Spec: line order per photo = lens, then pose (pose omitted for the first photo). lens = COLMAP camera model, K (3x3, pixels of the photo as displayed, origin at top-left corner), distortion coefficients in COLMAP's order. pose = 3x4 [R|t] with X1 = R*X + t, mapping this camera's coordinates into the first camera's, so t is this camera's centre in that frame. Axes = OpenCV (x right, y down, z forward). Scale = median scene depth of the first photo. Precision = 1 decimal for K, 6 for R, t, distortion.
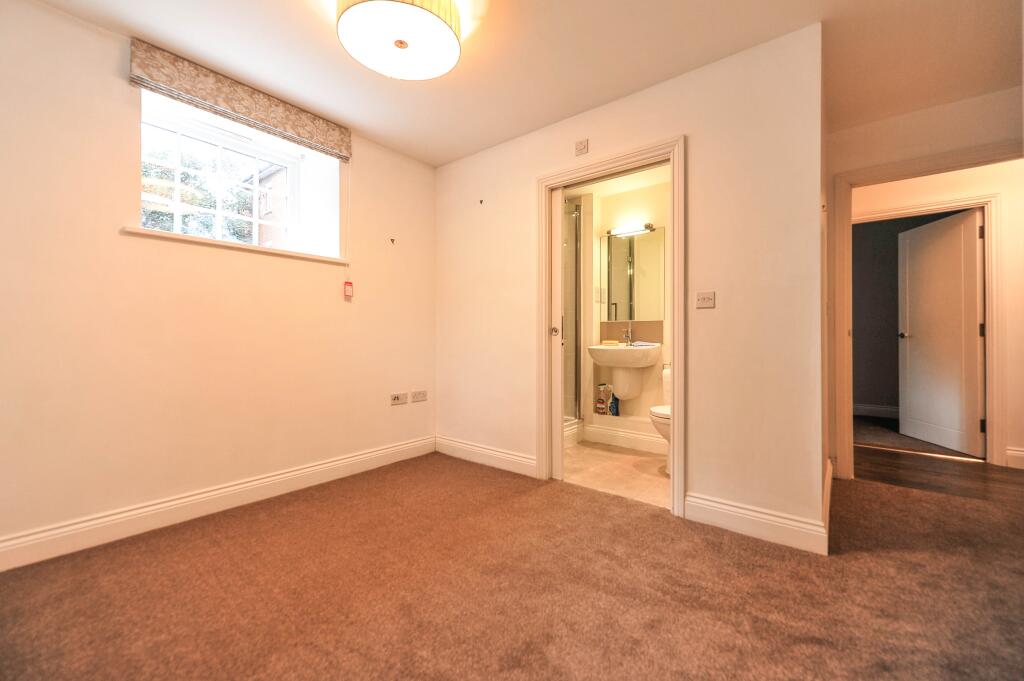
lens RADIAL K [[400.0, 0, 538.2], [0, 400.0, 335.4], [0, 0, 1]] dist [0.002789, 0.000007]
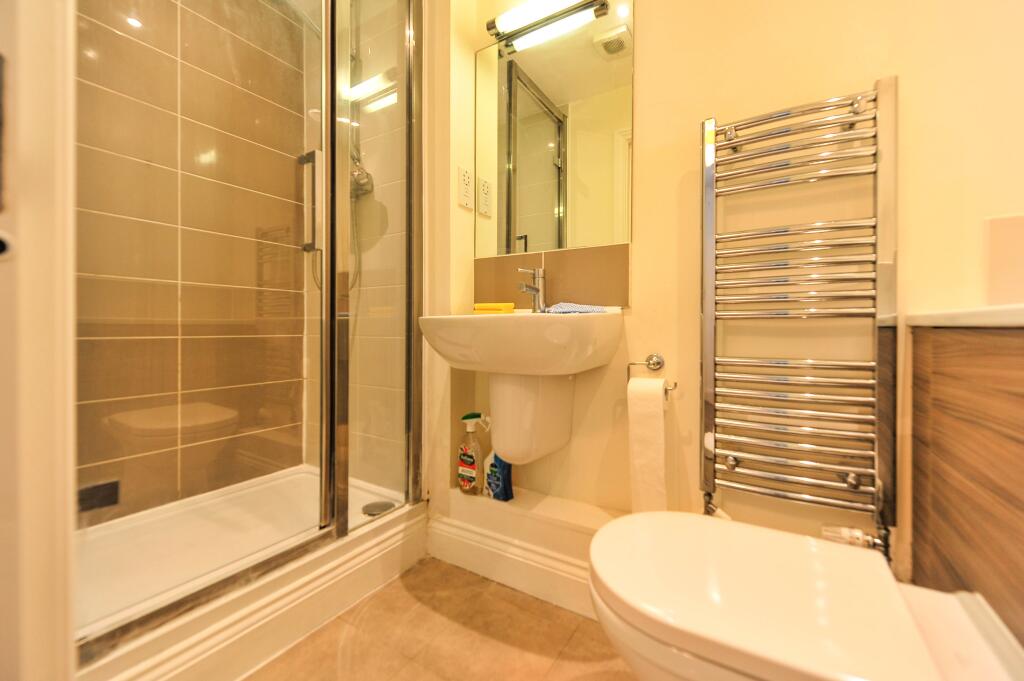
lens RADIAL K [[400.0, 0, 518.4], [0, 400.0, 332.6], [0, 0, 1]] dist [0.002789, 0.000007]
pose [[0.994822, -0.001433, 0.101626, 0.166698], [-0.001003, 0.999713, 0.023922, 0.033666], [-0.101632, -0.023900, 0.994535, 0.616909]]
